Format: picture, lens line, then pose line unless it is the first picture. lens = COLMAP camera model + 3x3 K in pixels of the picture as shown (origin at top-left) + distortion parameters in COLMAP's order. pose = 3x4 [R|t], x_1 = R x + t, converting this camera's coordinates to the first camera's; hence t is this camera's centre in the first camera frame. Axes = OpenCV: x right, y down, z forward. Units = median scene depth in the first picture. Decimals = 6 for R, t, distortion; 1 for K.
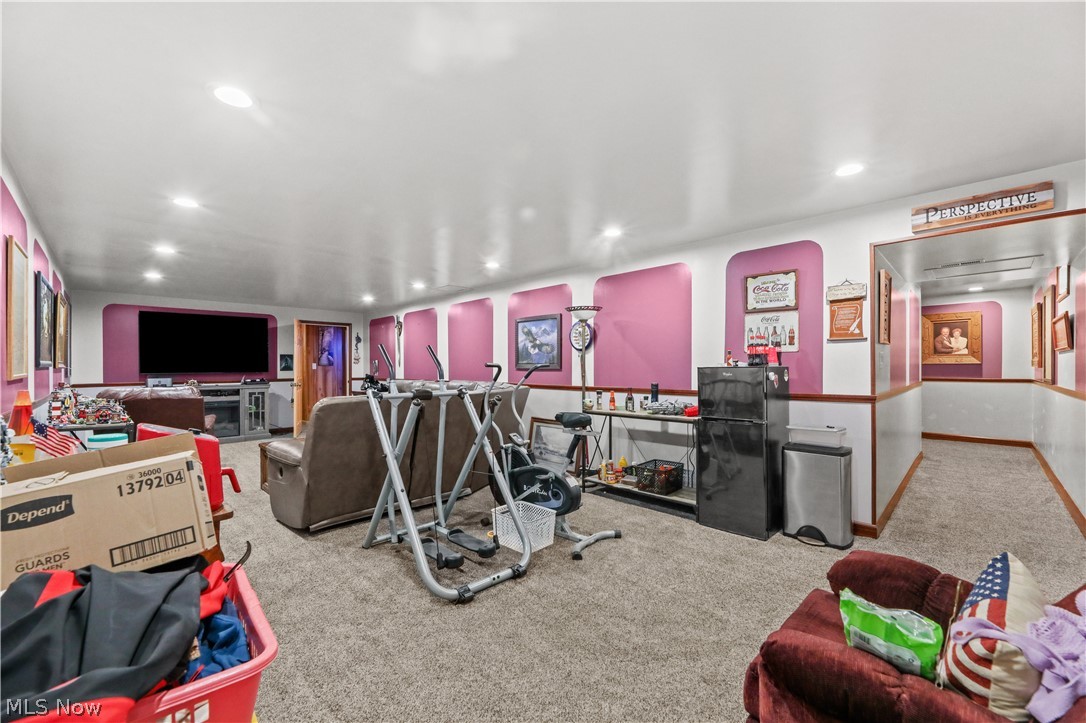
lens RADIAL K [[444.0, 0, 542.8], [0, 444.0, 365.7], [0, 0, 1]] dist [-0.001010, -0.000150]
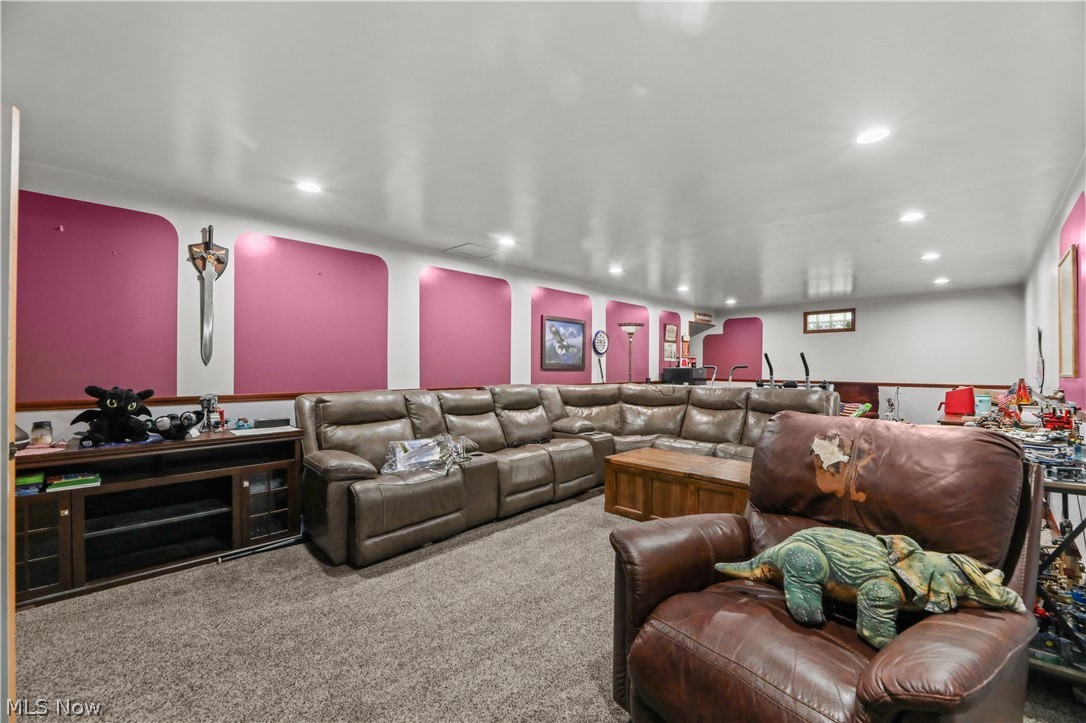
lens RADIAL K [[444.0, 0, 543.0], [0, 444.0, 363.6], [0, 0, 1]] dist [-0.001010, -0.000150]
pose [[-0.002374, 0.005114, 0.999984, -1.039437], [-0.002223, 0.999984, -0.005119, -0.000209], [-0.999995, -0.002235, -0.002363, 1.045244]]
